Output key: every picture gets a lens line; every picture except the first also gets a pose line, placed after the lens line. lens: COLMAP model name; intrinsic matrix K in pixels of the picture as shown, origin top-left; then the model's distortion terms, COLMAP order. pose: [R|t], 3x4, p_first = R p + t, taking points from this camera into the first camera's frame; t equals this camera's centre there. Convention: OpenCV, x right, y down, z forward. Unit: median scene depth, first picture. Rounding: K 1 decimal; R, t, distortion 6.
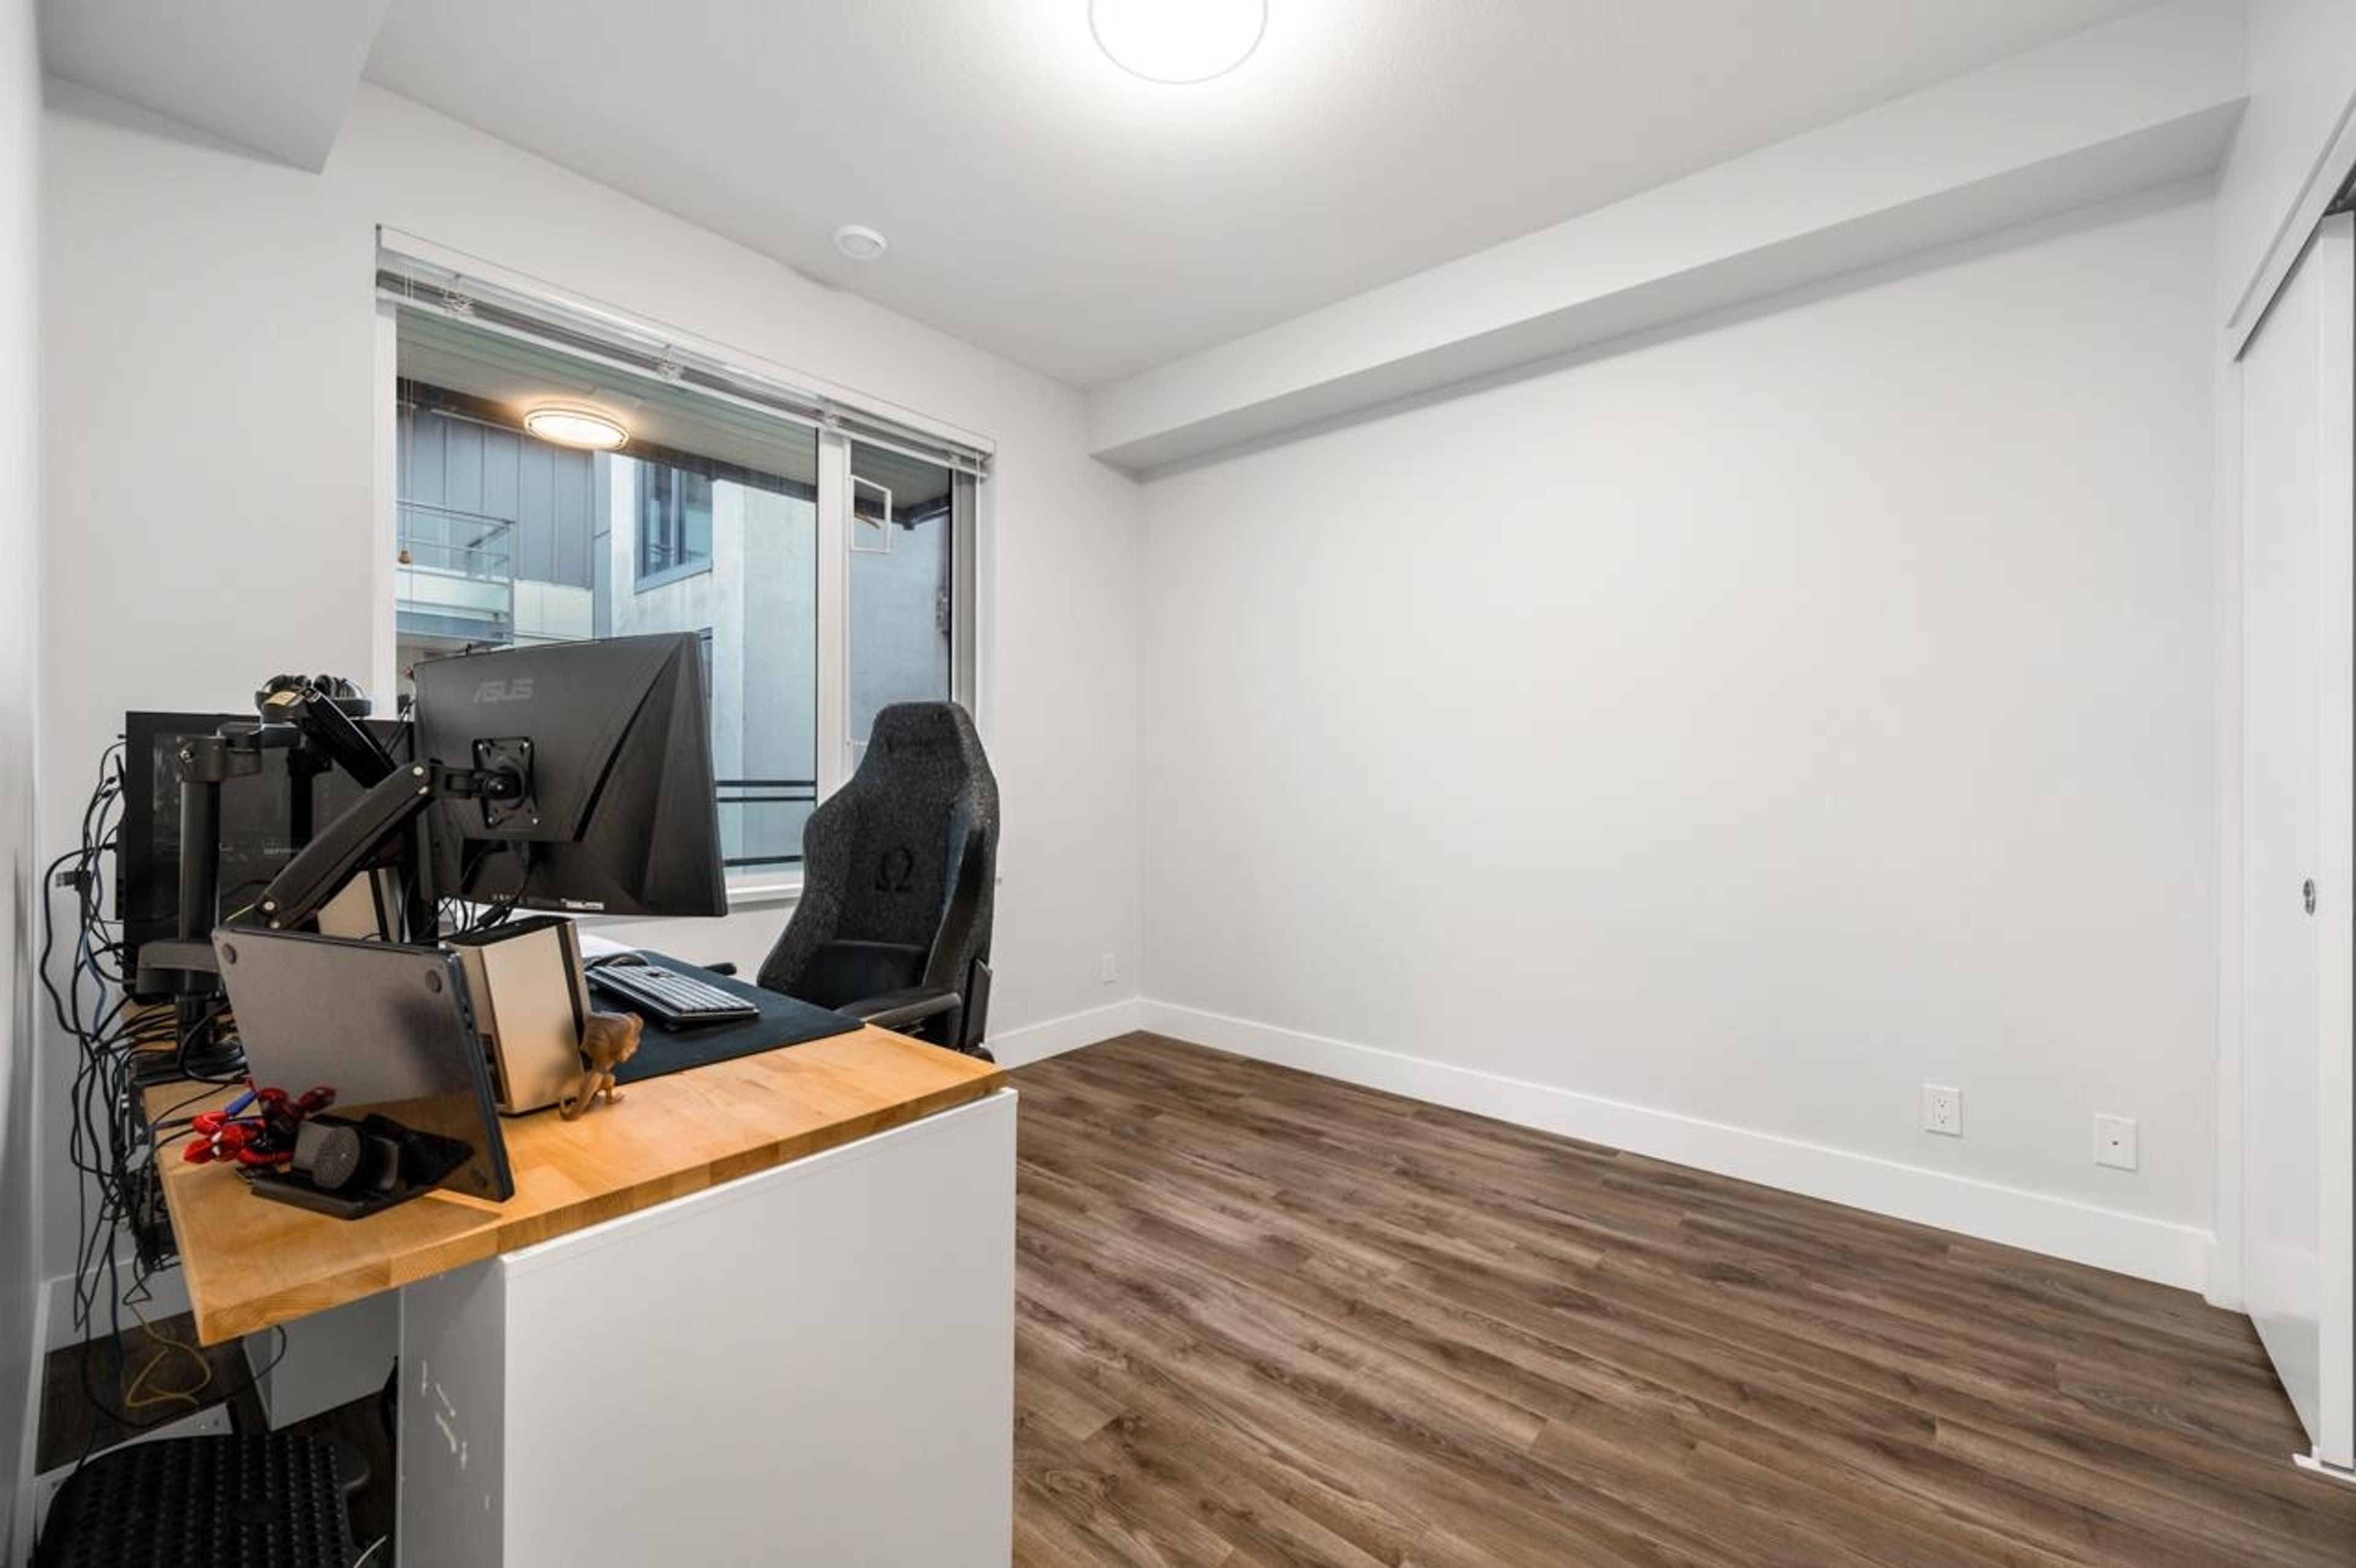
lens RADIAL K [[937.8, 0, 1179.5], [0, 937.8, 773.4], [0, 0, 1]] dist [0.005035, -0.001093]
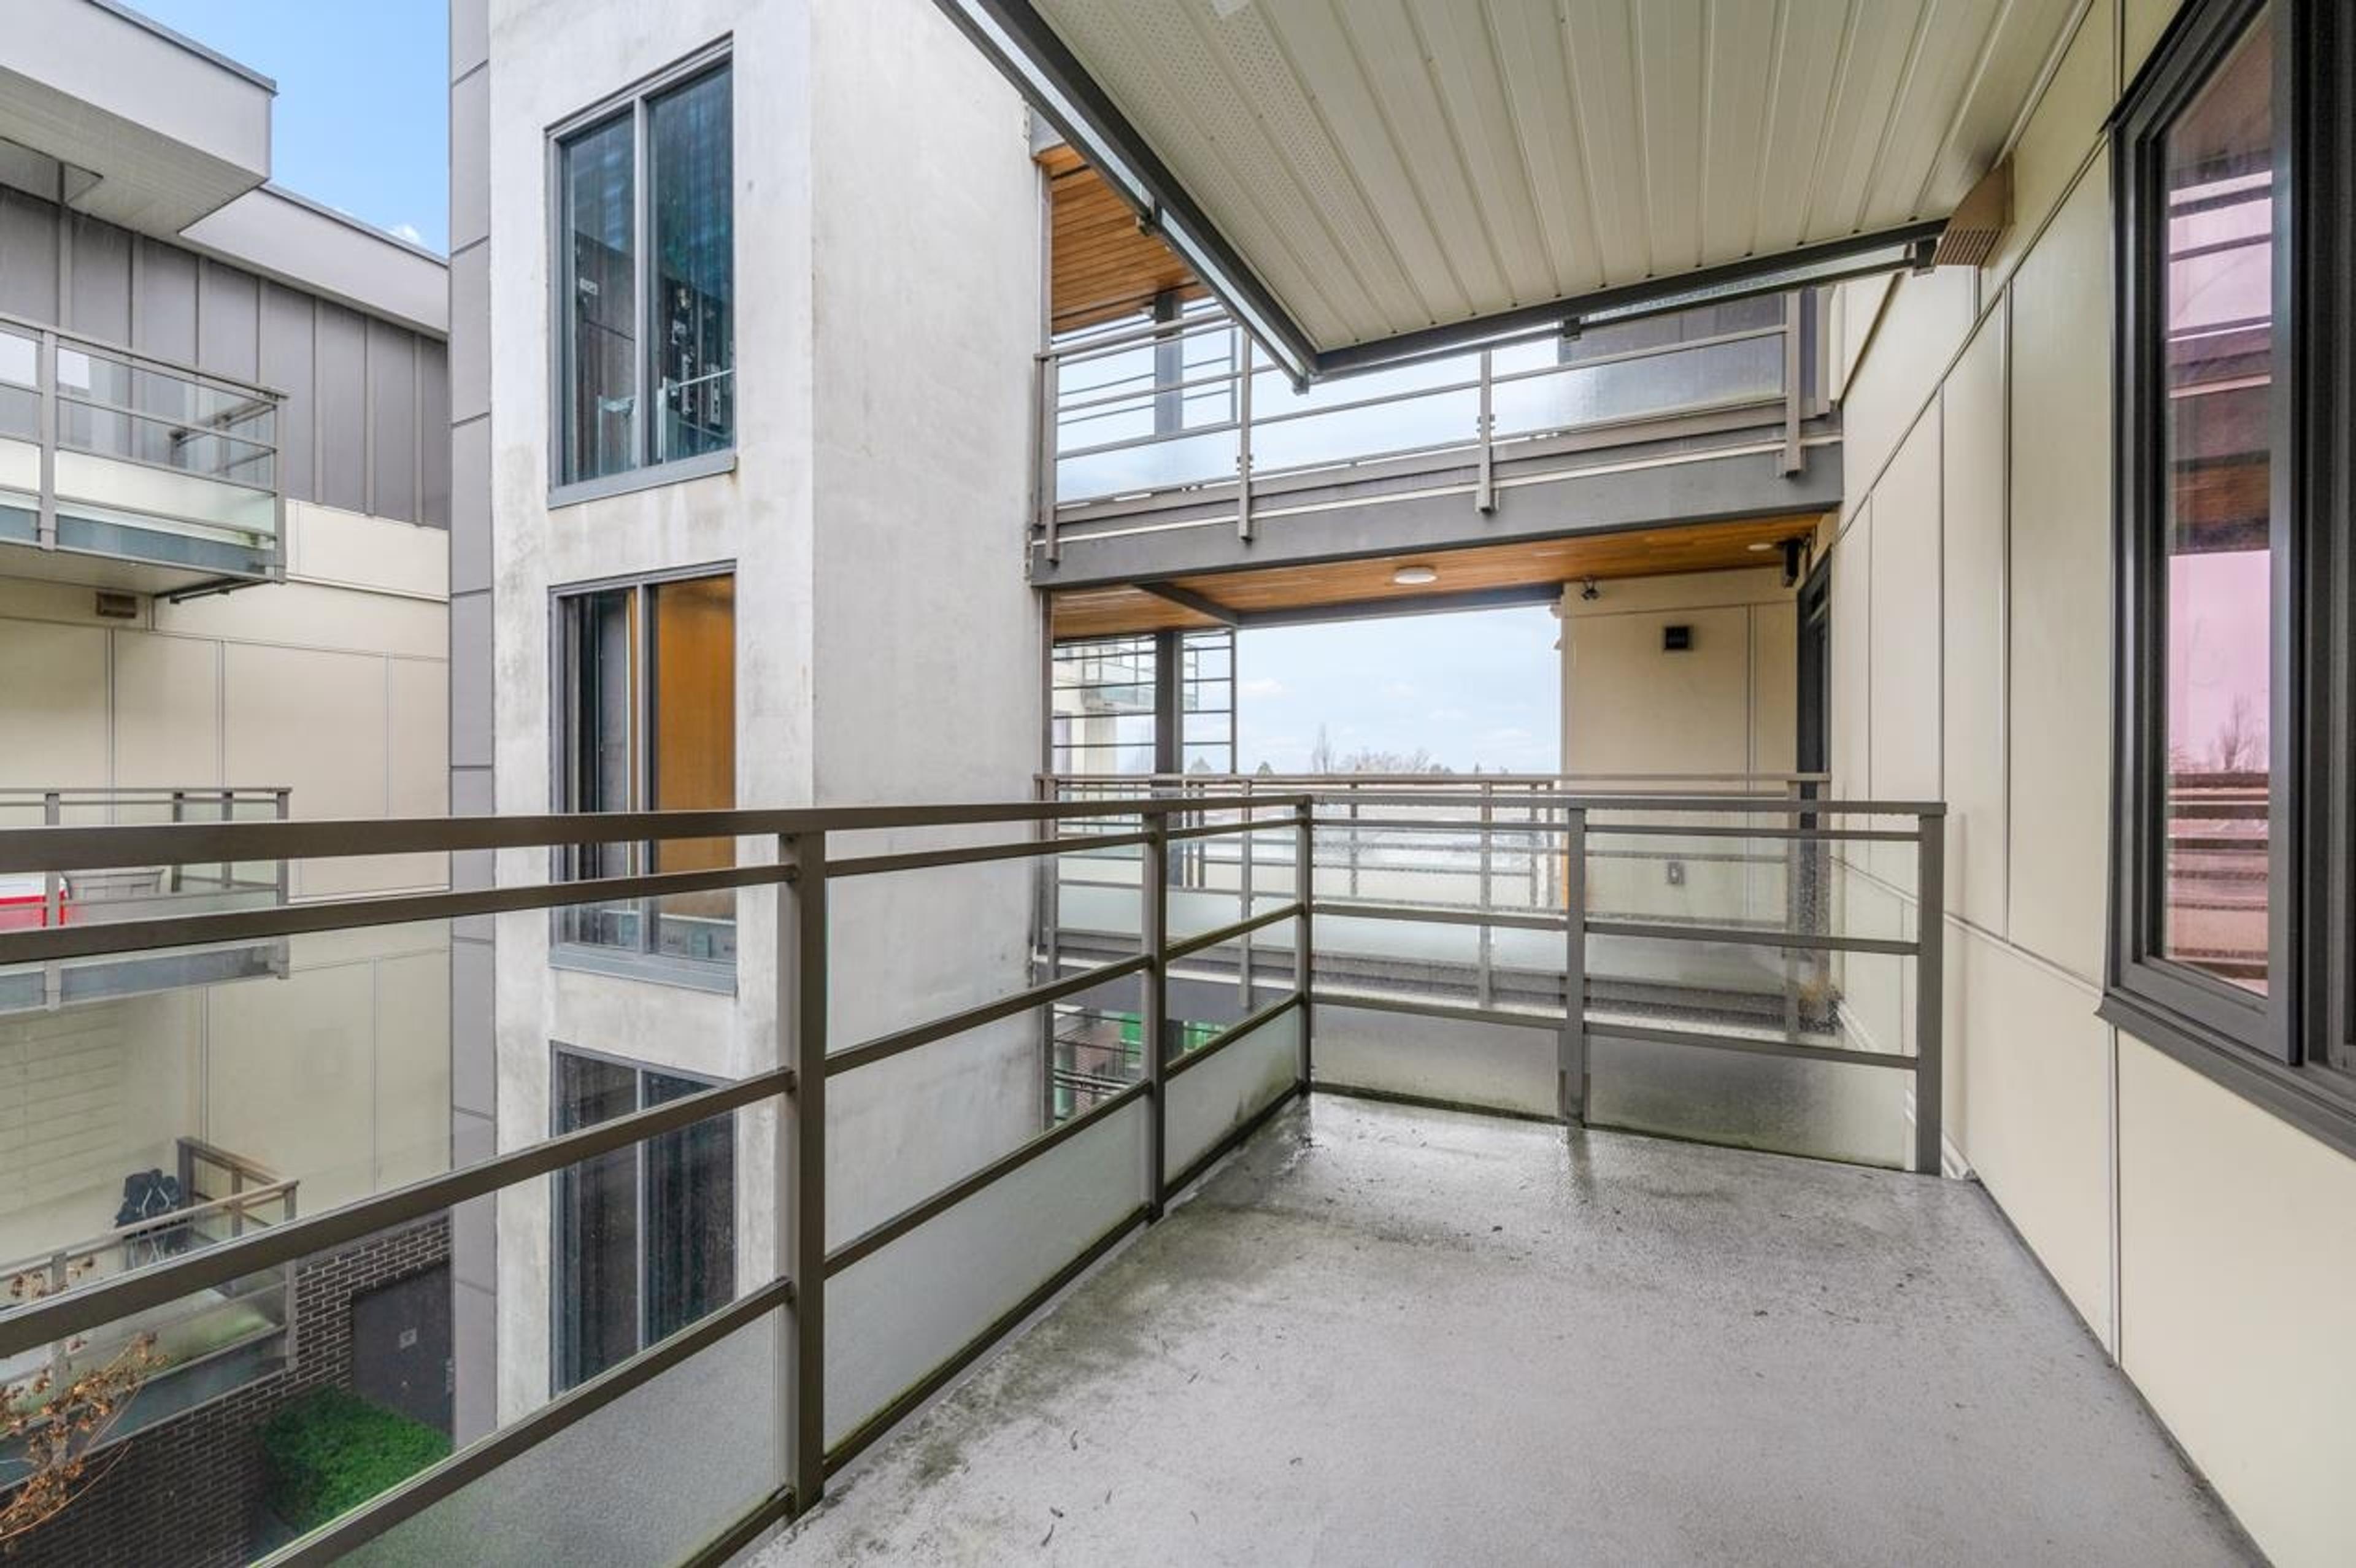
lens RADIAL K [[937.8, 0, 1181.3], [0, 937.8, 778.1], [0, 0, 1]] dist [0.005035, -0.001093]
pose [[0.971510, 0.004859, 0.236949, -0.341854], [-0.004003, 0.999984, -0.004096, -0.000564], [-0.236965, 0.003031, 0.971514, 0.282246]]
